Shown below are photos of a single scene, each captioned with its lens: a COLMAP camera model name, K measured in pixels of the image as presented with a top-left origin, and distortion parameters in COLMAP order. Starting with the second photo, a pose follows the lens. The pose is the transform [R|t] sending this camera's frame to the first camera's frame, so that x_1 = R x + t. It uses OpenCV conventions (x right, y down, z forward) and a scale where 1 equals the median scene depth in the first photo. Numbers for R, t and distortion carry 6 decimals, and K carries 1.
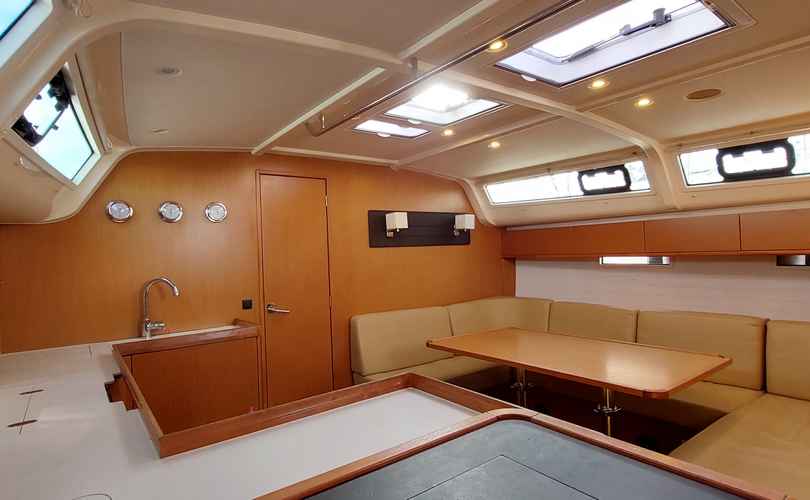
lens RADIAL K [[440.3, 0, 408.4], [0, 440.3, 252.7], [0, 0, 1]] dist [-0.006144, -0.000339]
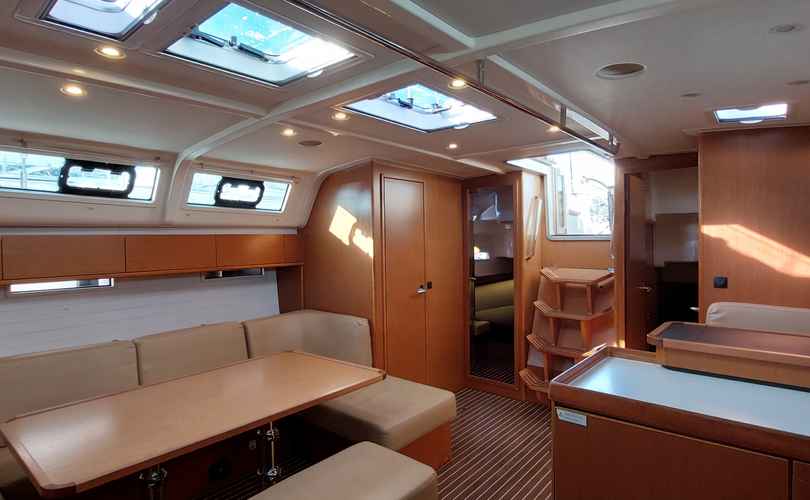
lens RADIAL K [[440.3, 0, 408.4], [0, 440.3, 252.7], [0, 0, 1]] dist [-0.006144, -0.000339]
pose [[-0.215948, 0.010783, 0.976345, -0.440370], [0.035914, 0.999350, -0.003093, -0.017687], [-0.975744, 0.034397, -0.216195, 0.693492]]
